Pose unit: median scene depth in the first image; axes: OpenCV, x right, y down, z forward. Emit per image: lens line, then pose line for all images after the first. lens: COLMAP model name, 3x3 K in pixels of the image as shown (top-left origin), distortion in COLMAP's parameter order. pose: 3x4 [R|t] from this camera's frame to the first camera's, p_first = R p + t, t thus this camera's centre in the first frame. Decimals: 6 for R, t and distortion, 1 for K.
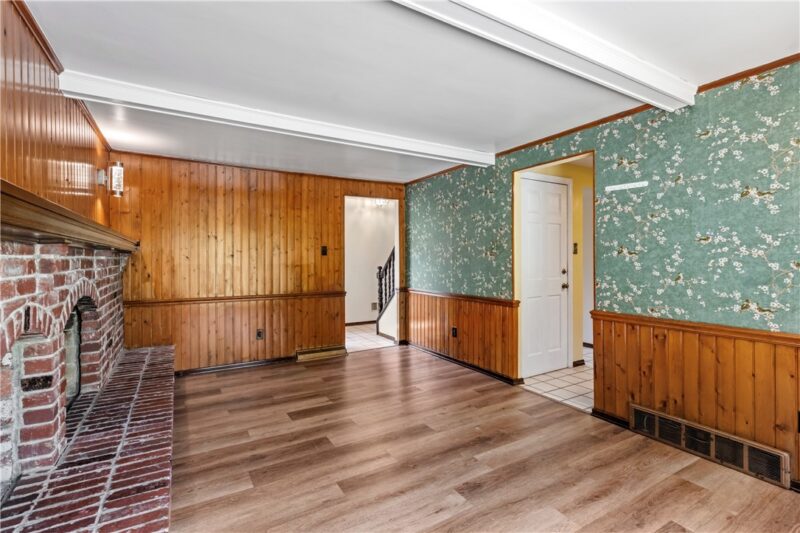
lens RADIAL K [[368.9, 0, 398.9], [0, 368.9, 255.9], [0, 0, 1]] dist [0.000130, 0.000028]
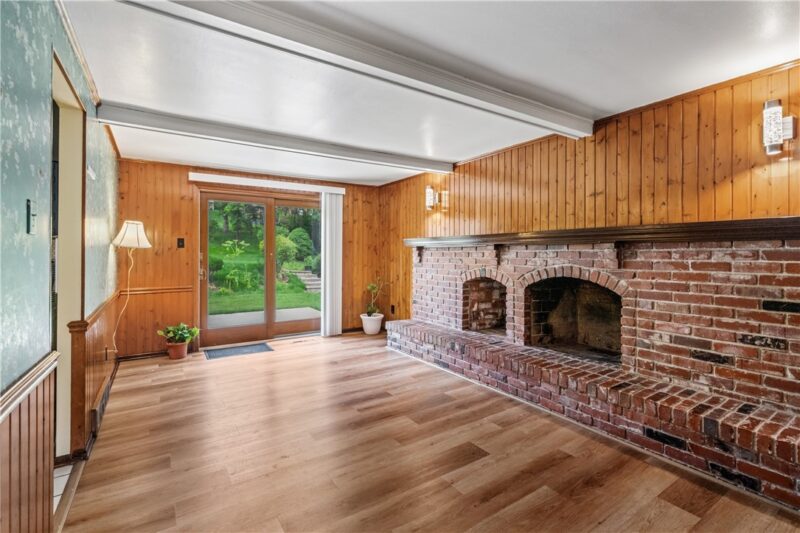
lens RADIAL K [[368.9, 0, 398.9], [0, 368.9, 255.9], [0, 0, 1]] dist [0.000130, 0.000028]
pose [[-0.998765, 0.000726, -0.049680, -0.098260], [0.000845, 0.999997, -0.002370, 0.028690], [0.049678, -0.002409, -0.998762, 2.049383]]
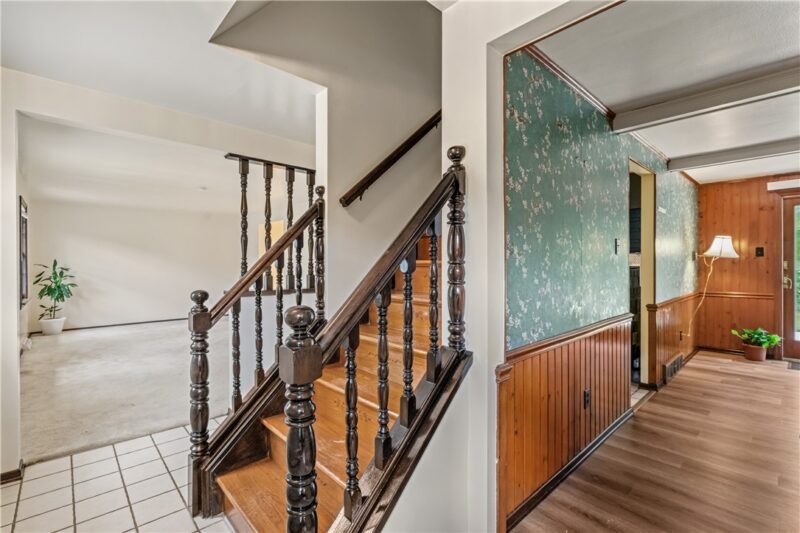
lens RADIAL K [[368.9, 0, 398.9], [0, 368.9, 255.9], [0, 0, 1]] dist [0.000130, 0.000028]
pose [[-0.212534, 0.018282, 0.976983, -0.738721], [-0.004362, 0.999797, -0.019658, 0.025086], [-0.977144, -0.008440, -0.212411, 2.519375]]
